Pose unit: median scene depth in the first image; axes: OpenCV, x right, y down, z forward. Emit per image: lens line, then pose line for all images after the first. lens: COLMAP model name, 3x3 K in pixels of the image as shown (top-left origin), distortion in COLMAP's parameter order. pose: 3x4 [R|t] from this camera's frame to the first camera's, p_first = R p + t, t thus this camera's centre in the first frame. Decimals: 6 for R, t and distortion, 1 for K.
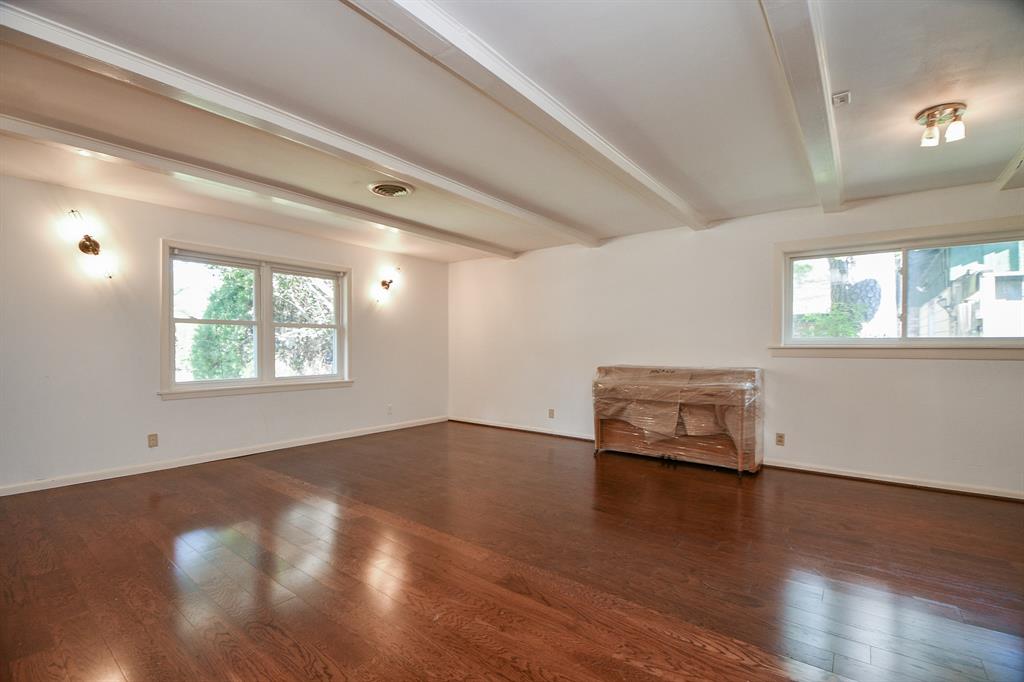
lens RADIAL K [[454.8, 0, 520.8], [0, 454.8, 347.6], [0, 0, 1]] dist [0.001876, -0.017896]
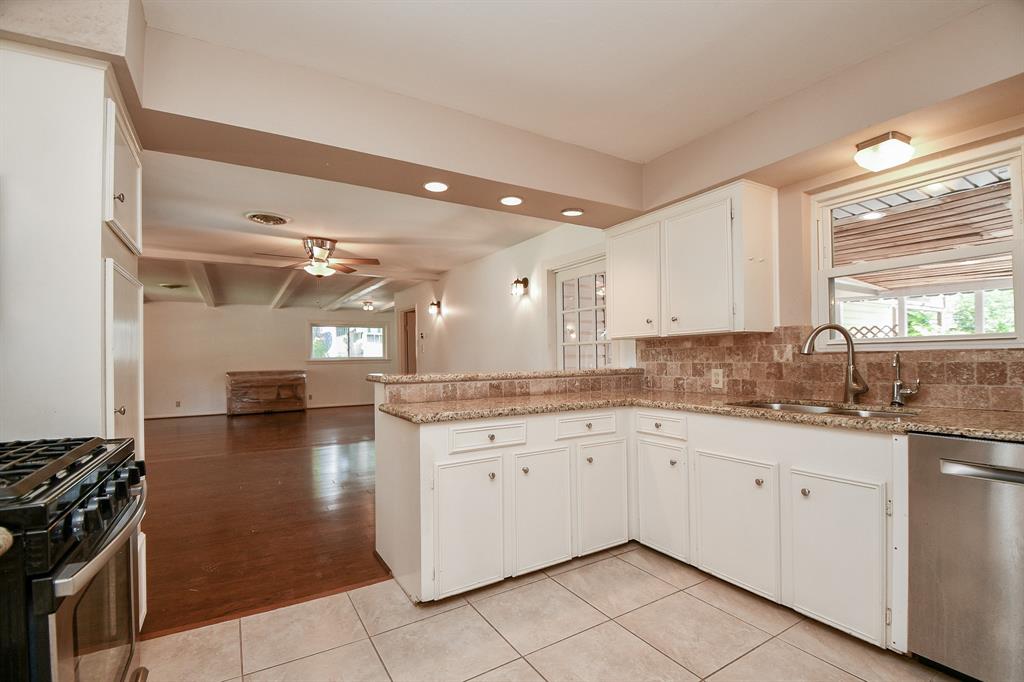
lens RADIAL K [[452.6, 0, 511.6], [0, 452.6, 349.8], [0, 0, 1]] dist [0.001408, -0.021396]
pose [[0.376762, 0.008879, 0.926268, -0.918144], [0.020647, 0.999625, -0.017981, 0.003769], [-0.926080, 0.025900, 0.376437, -0.678508]]
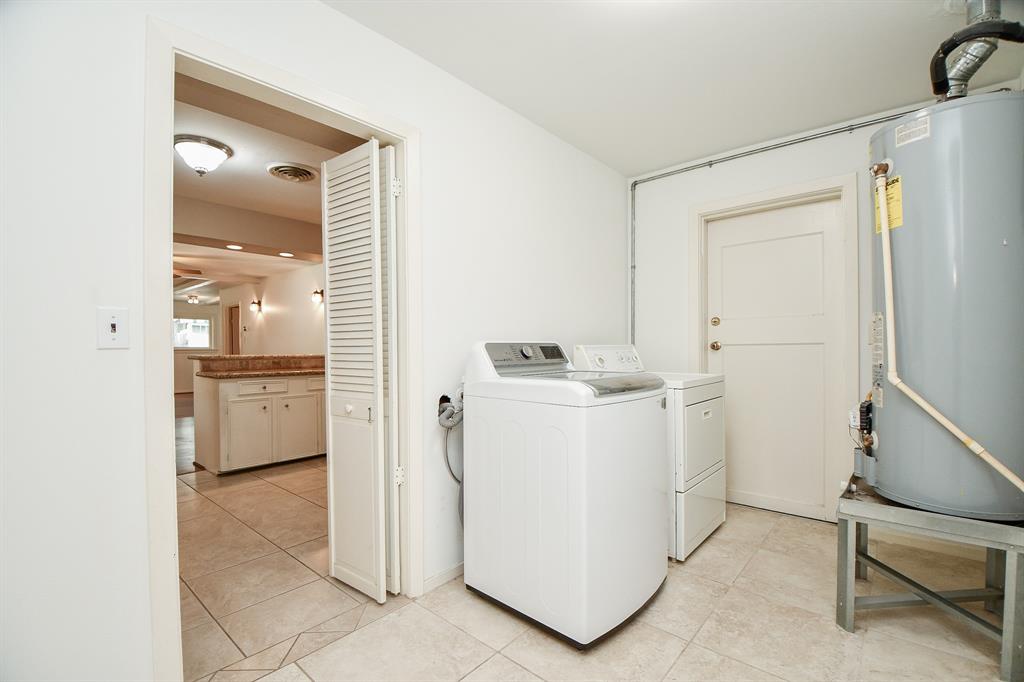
lens RADIAL K [[452.6, 0, 511.6], [0, 452.6, 349.8], [0, 0, 1]] dist [0.001408, -0.021396]
pose [[0.082390, -0.005154, 0.996587, -1.225745], [0.016410, 0.999858, 0.003814, 0.013666], [-0.996465, 0.016039, 0.082463, -0.945818]]
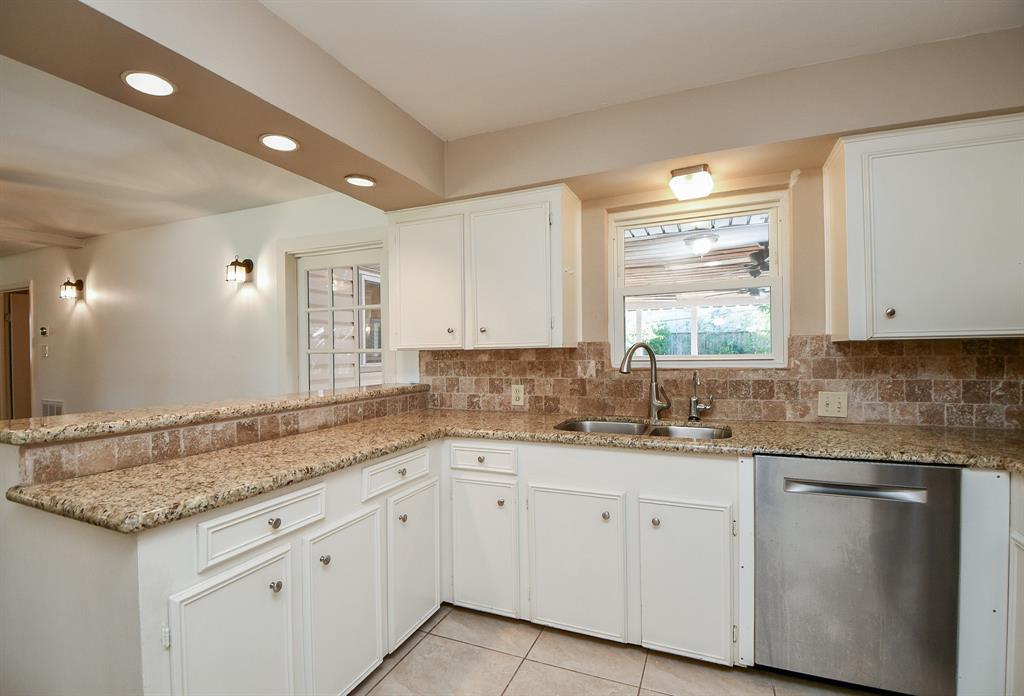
lens RADIAL K [[468.2, 0, 509.0], [0, 468.2, 351.1], [0, 0, 1]] dist [0.025146, -0.037771]
pose [[-0.235449, 0.002981, 0.971882, -0.837101], [0.019274, 0.999813, 0.001603, -0.013513], [-0.971695, 0.019110, -0.235463, -0.585831]]
